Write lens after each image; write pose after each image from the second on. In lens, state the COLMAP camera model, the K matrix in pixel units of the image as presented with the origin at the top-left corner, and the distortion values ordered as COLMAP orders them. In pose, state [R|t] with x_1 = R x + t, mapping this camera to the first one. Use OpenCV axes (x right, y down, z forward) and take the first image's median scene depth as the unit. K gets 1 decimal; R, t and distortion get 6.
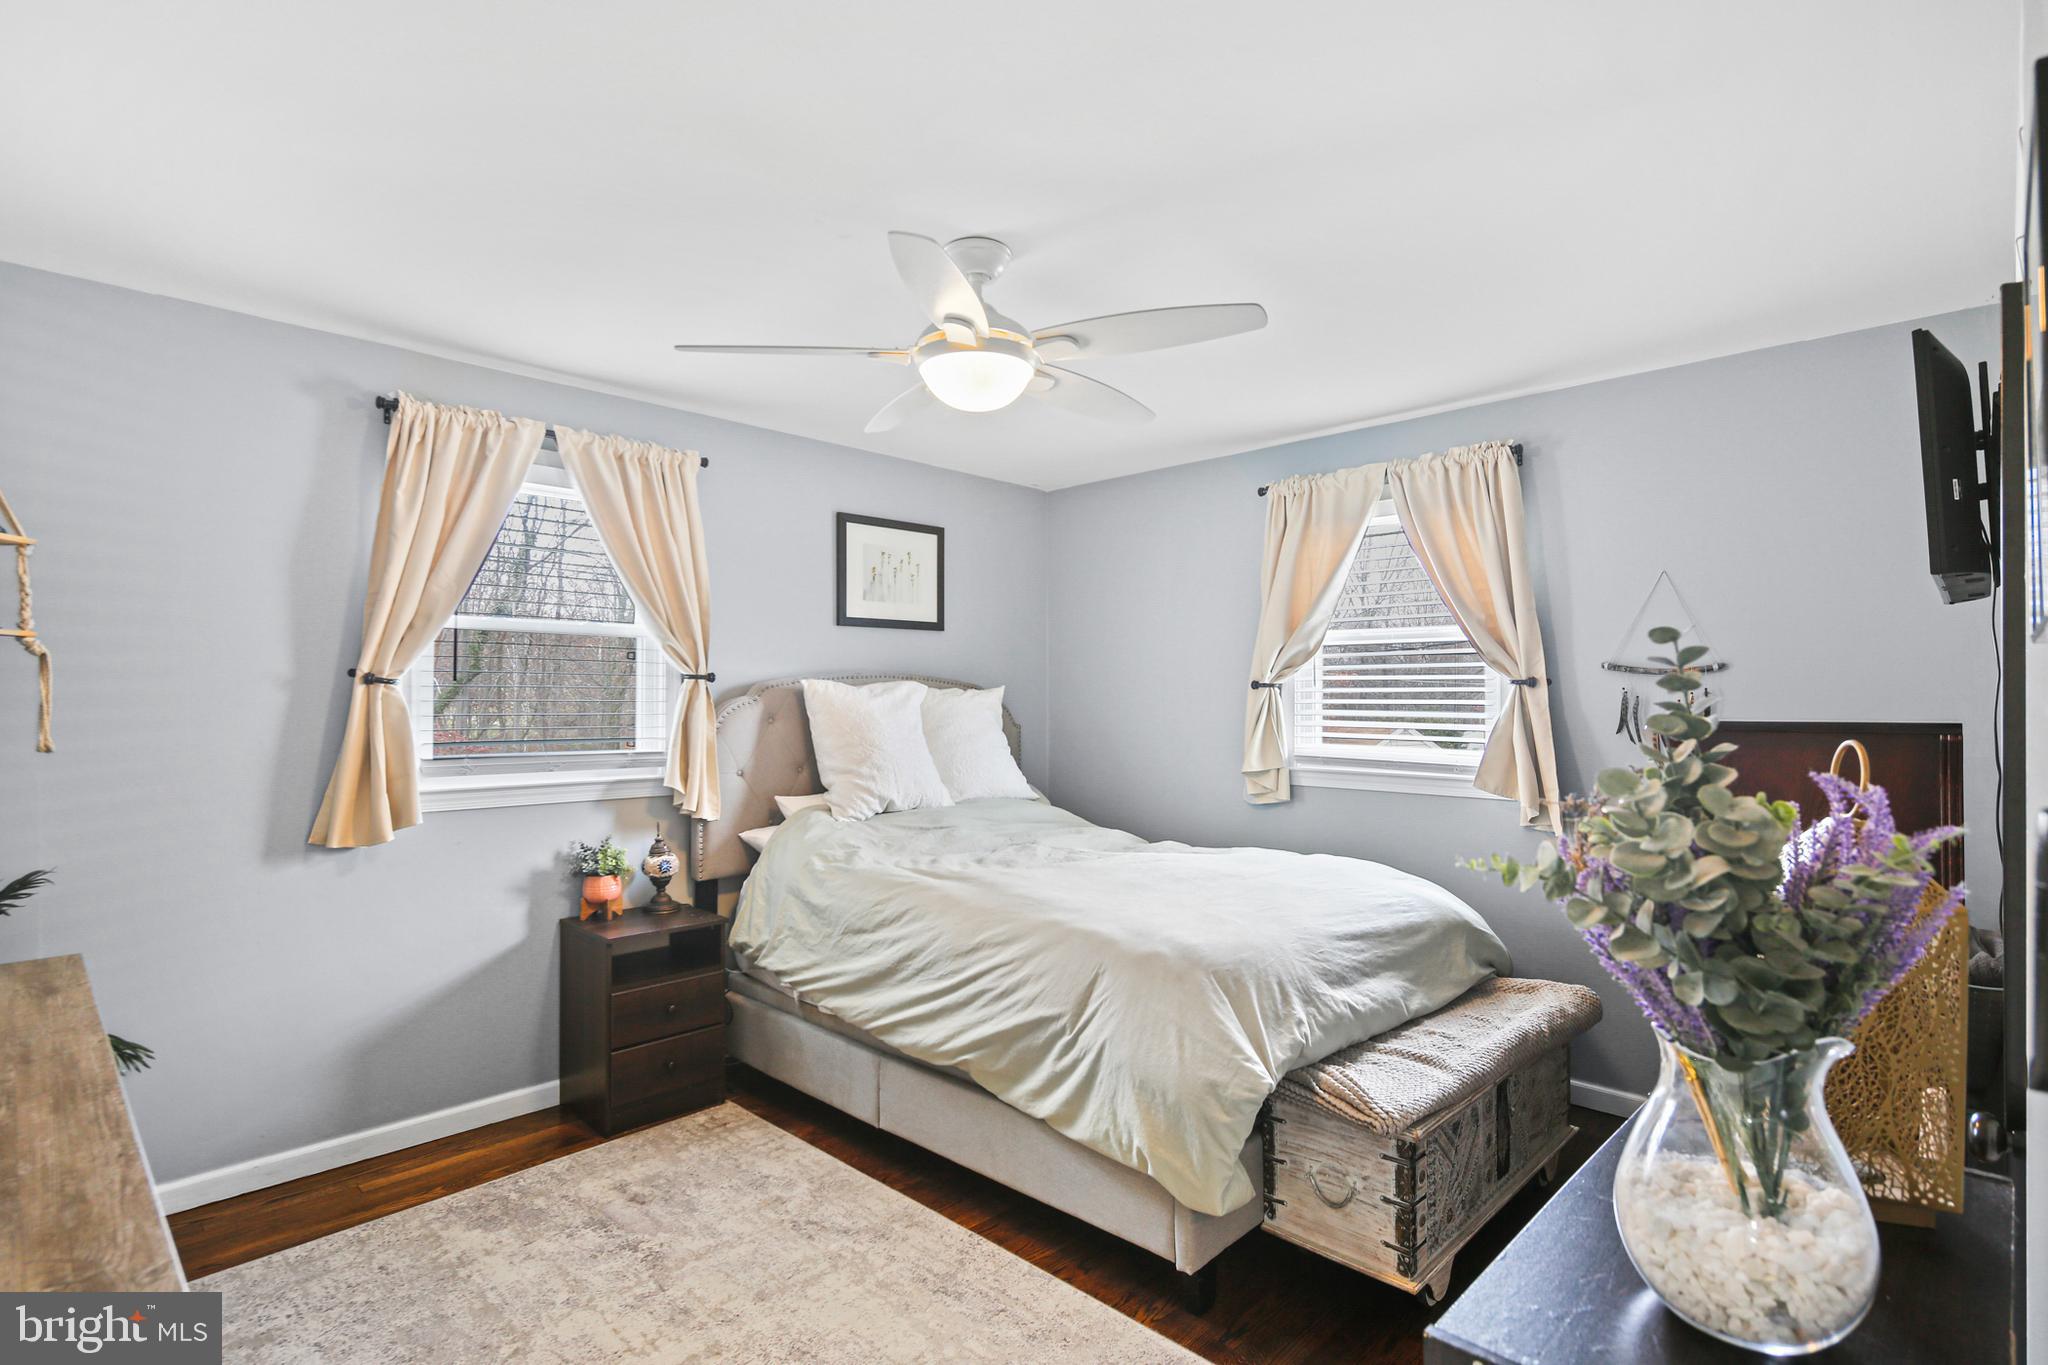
lens RADIAL K [[998.7, 0, 1027.6], [0, 998.7, 684.7], [0, 0, 1]] dist [0.000070, -0.000560]
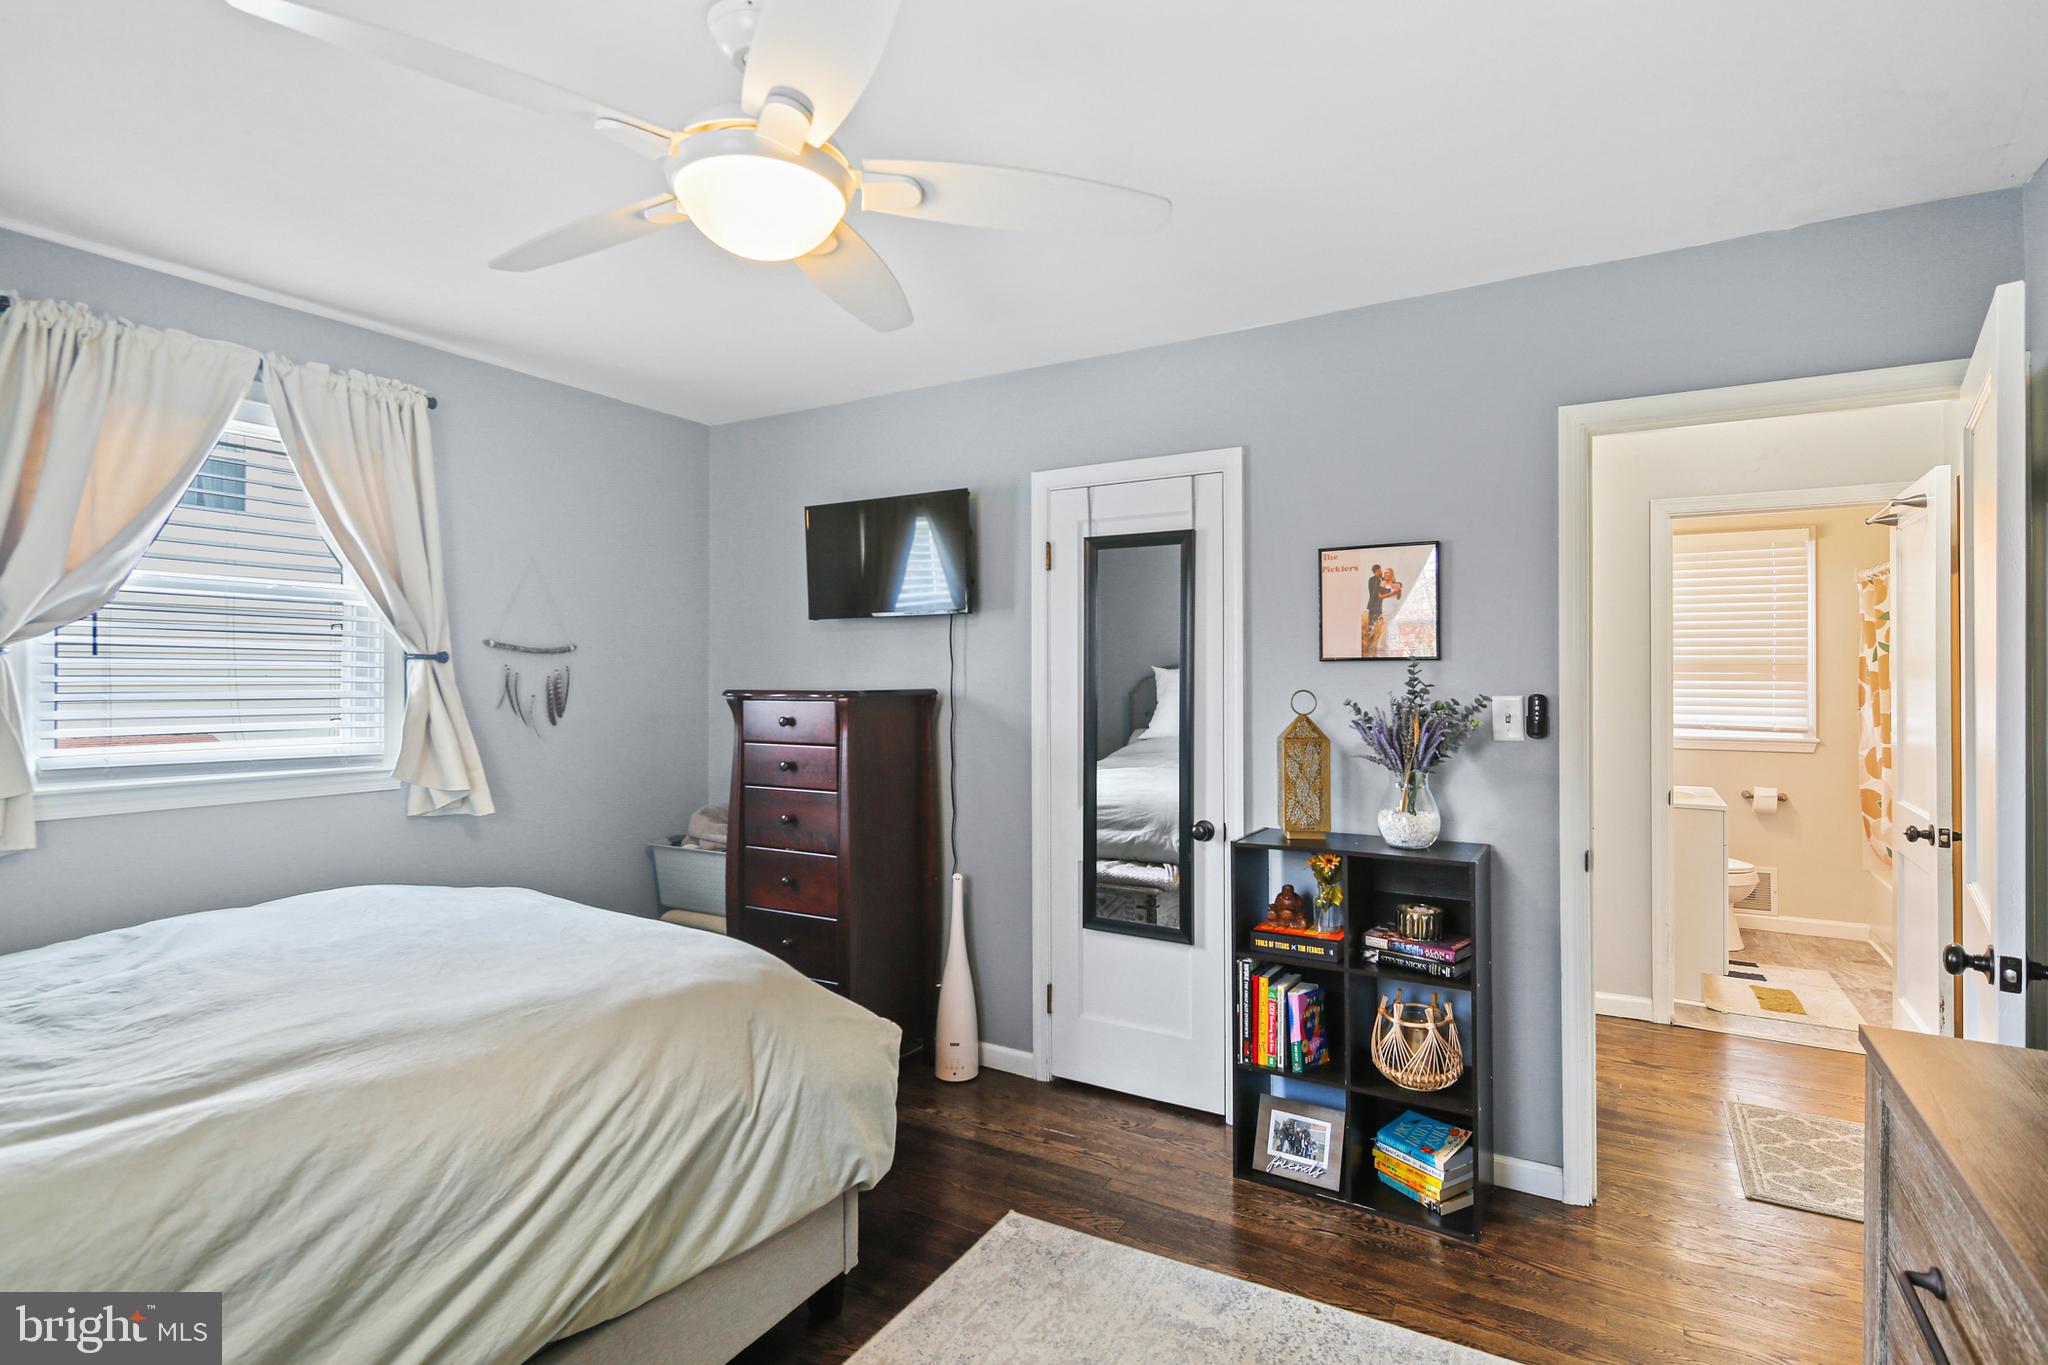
lens RADIAL K [[998.7, 0, 1027.6], [0, 998.7, 684.7], [0, 0, 1]] dist [0.000070, -0.000560]
pose [[-0.248770, -0.004963, 0.968550, -0.621171], [-0.015808, 0.999874, 0.001063, 0.015398], [-0.968434, -0.015047, -0.248817, 0.821177]]
